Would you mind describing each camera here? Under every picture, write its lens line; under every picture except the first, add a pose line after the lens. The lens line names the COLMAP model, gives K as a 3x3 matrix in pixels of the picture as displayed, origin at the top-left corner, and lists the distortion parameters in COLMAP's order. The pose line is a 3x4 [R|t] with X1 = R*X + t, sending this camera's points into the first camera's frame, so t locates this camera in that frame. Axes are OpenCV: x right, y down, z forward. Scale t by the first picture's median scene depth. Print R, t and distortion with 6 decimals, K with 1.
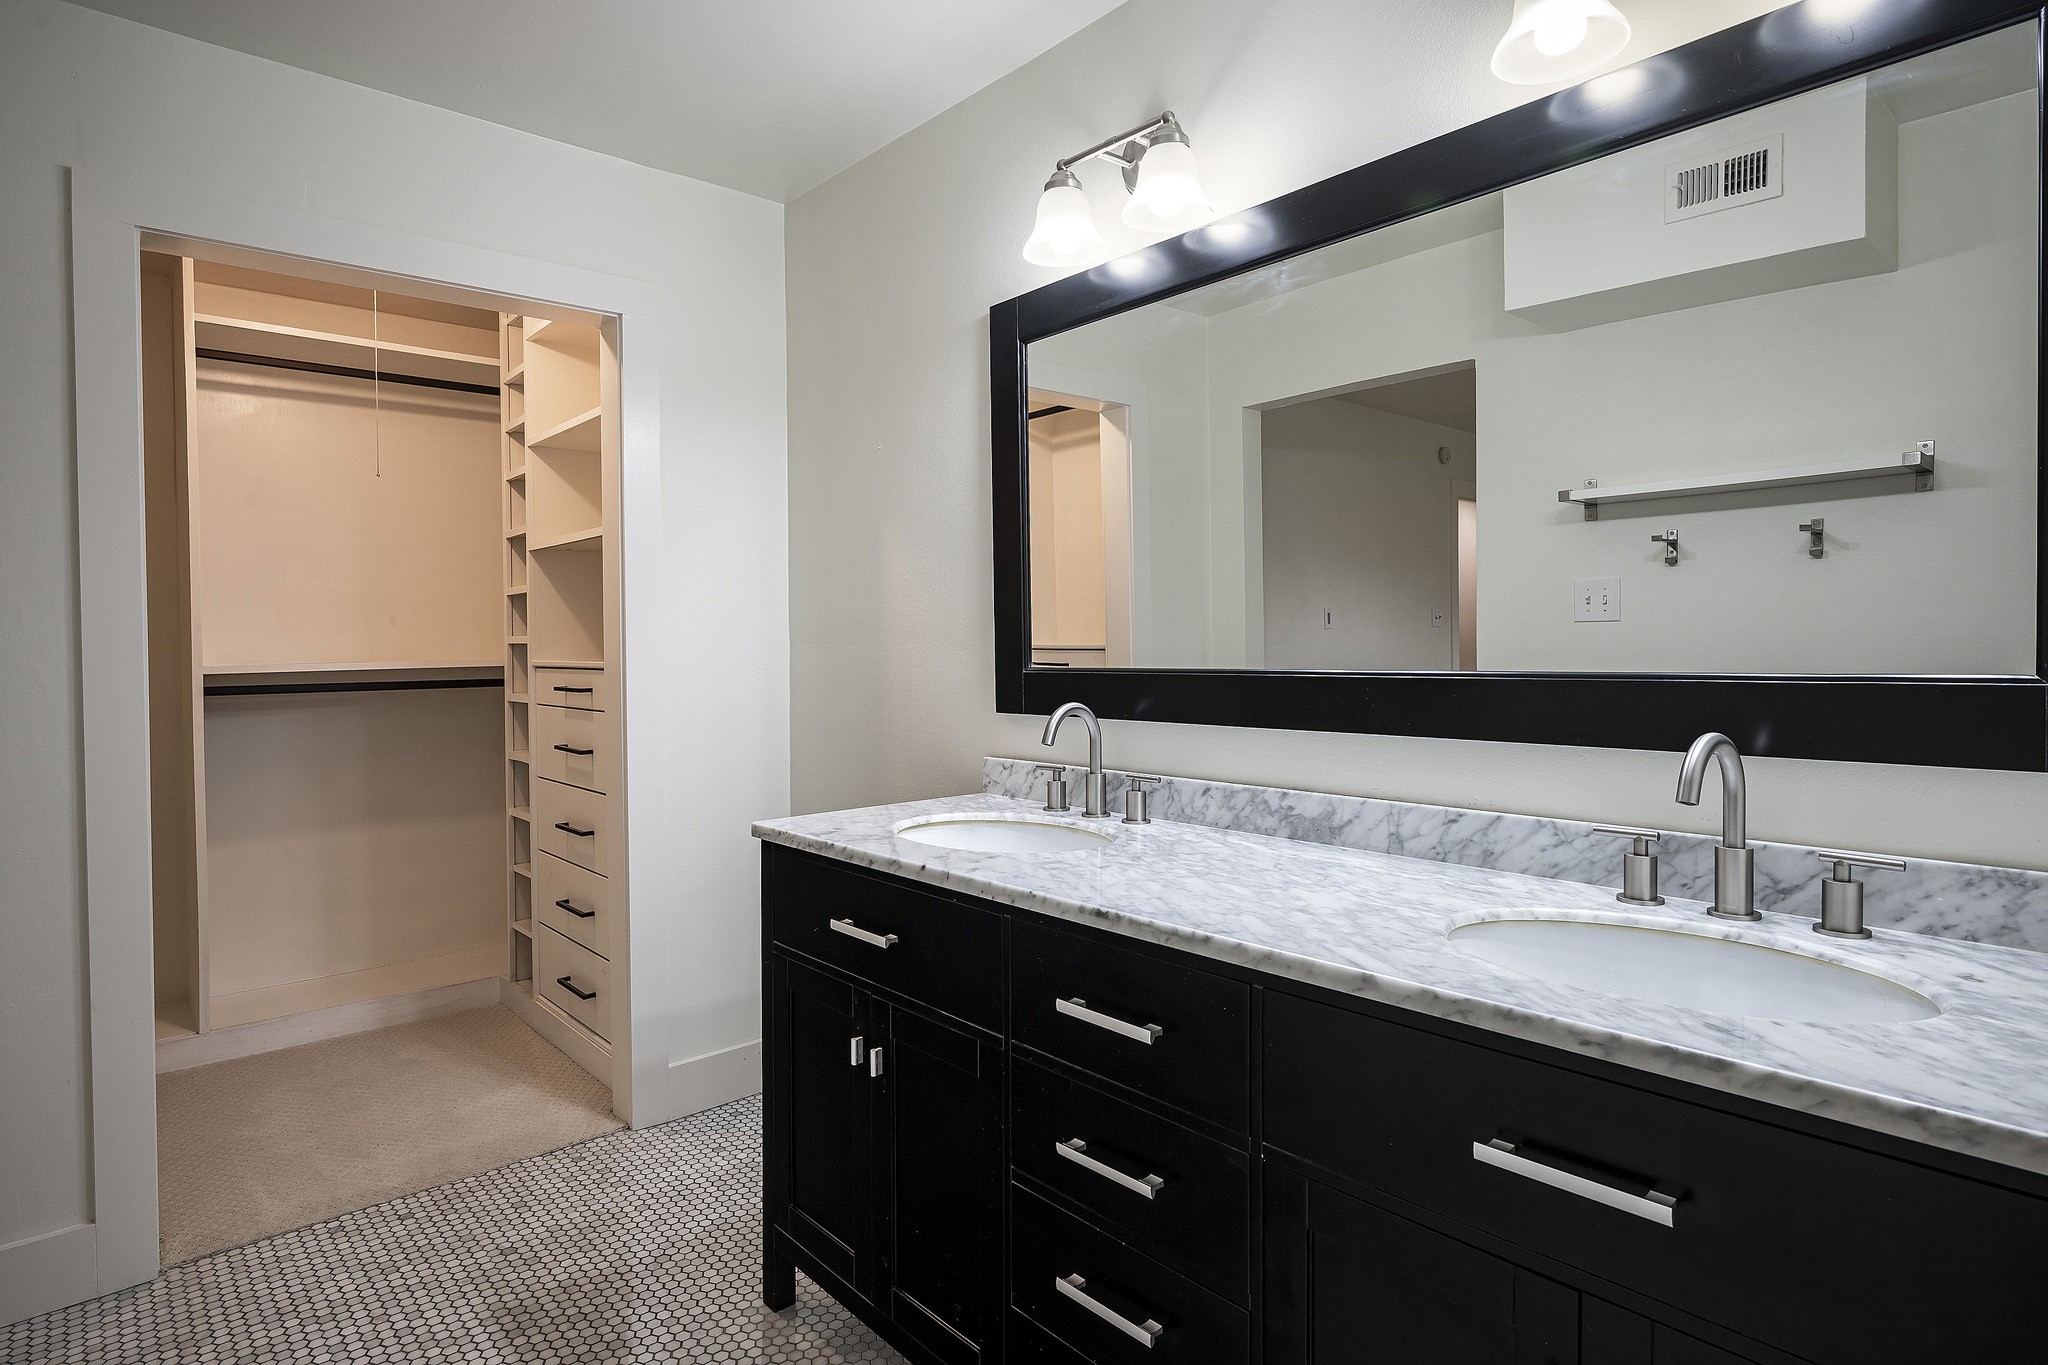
lens RADIAL K [[1087.7, 0, 1044.1], [0, 1087.7, 649.6], [0, 0, 1]] dist [0.000412, -0.000003]
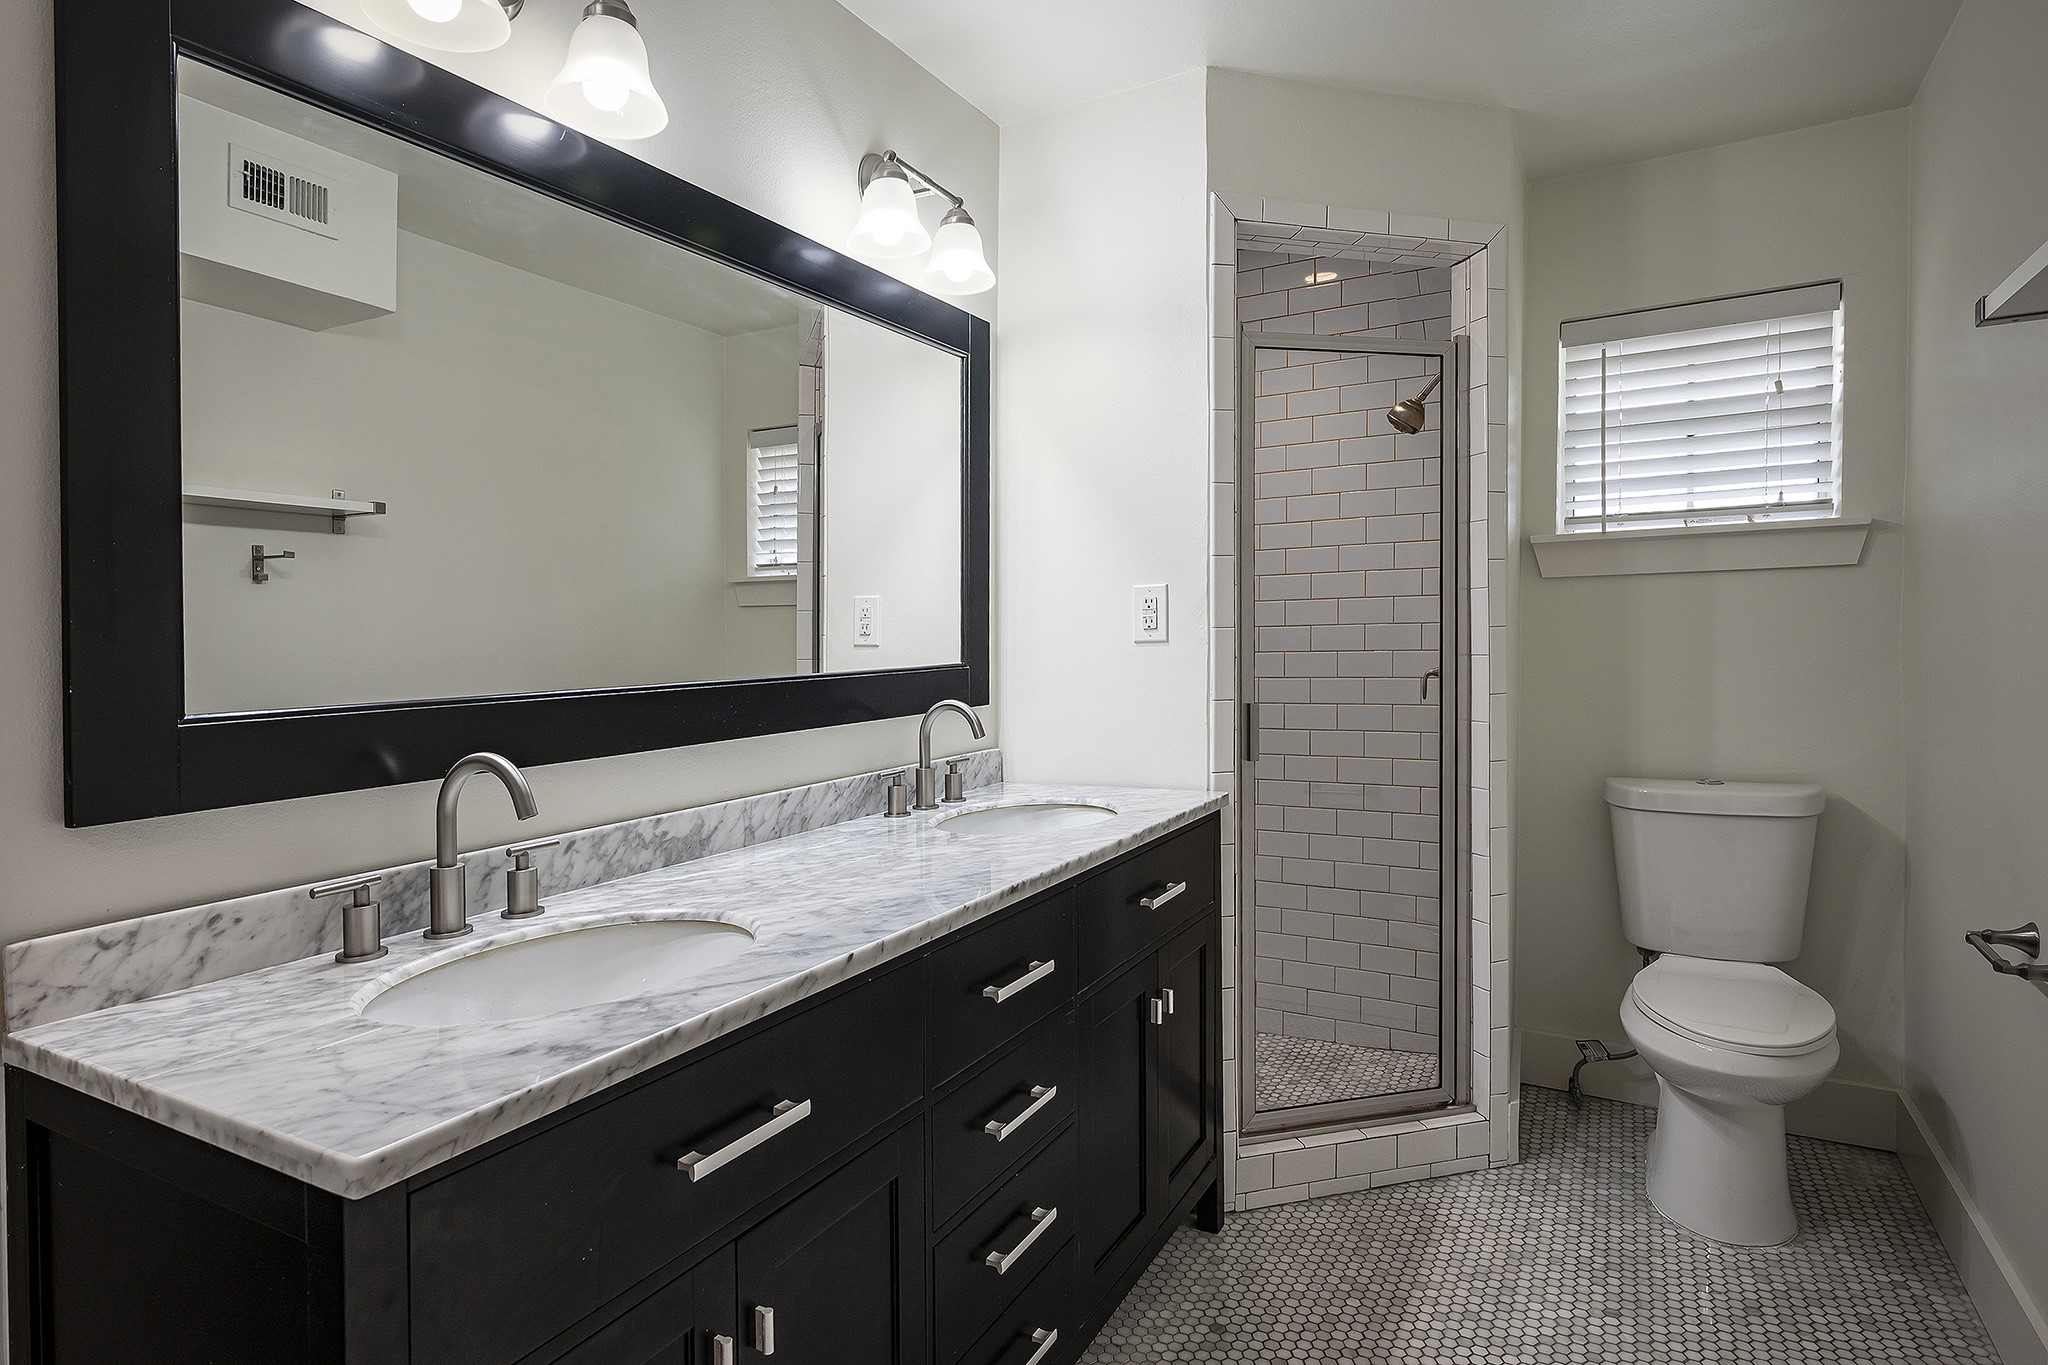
lens RADIAL K [[1087.7, 0, 1044.1], [0, 1087.7, 649.6], [0, 0, 1]] dist [0.000412, -0.000003]
pose [[-0.334269, 0.008443, 0.942440, -0.756305], [0.031396, 0.999505, 0.002181, -0.002912], [-0.941955, 0.030318, -0.334369, 1.000795]]
